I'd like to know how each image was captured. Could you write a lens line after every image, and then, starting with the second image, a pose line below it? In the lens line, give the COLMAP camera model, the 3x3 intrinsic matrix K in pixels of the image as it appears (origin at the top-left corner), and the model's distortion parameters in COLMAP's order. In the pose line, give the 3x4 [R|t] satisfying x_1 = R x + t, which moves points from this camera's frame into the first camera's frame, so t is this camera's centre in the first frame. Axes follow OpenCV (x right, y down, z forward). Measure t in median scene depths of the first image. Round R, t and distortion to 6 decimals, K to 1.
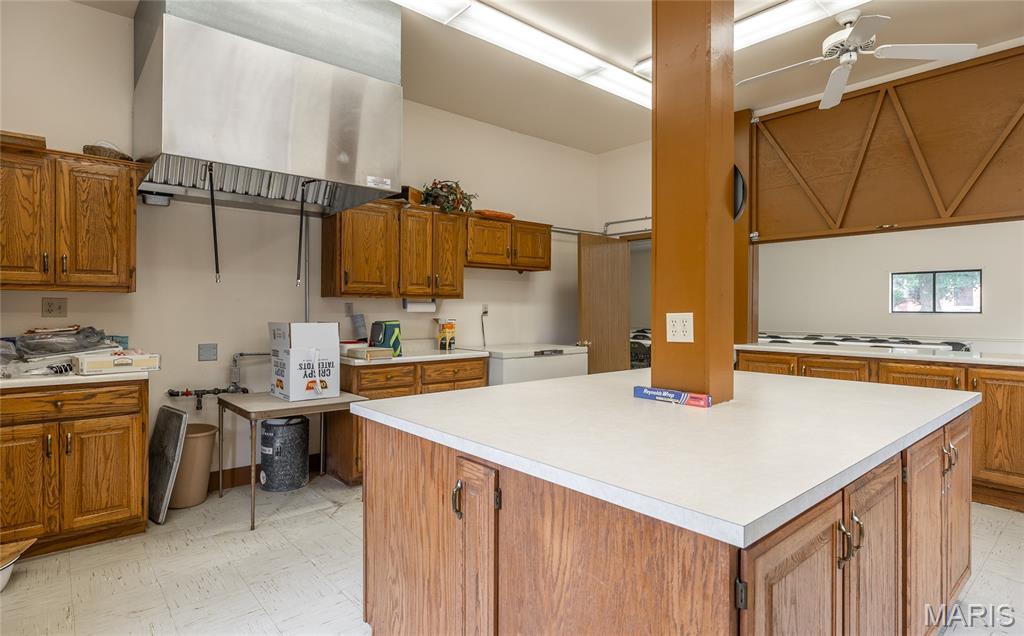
lens RADIAL K [[542.5, 0, 512.0], [0, 542.5, 318.0], [0, 0, 1]] dist [-0.000780, 0.008050]
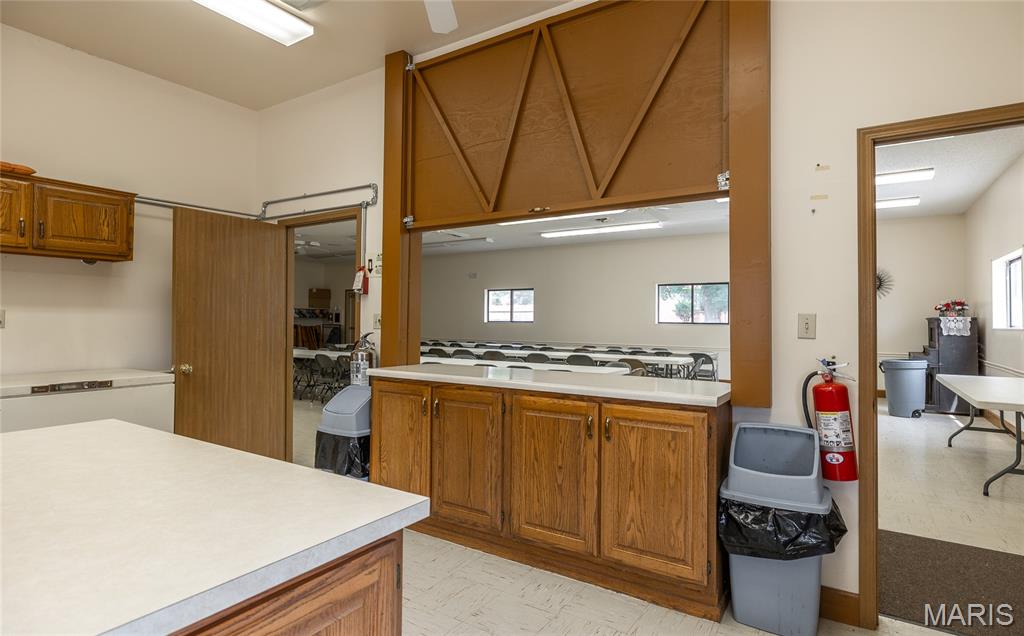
lens RADIAL K [[542.5, 0, 512.0], [0, 542.5, 318.0], [0, 0, 1]] dist [-0.000780, 0.008050]
pose [[0.962543, 0.005685, 0.271070, 0.387394], [-0.001178, 0.999858, -0.016787, -0.005830], [-0.271127, 0.015839, 0.962413, 0.251343]]
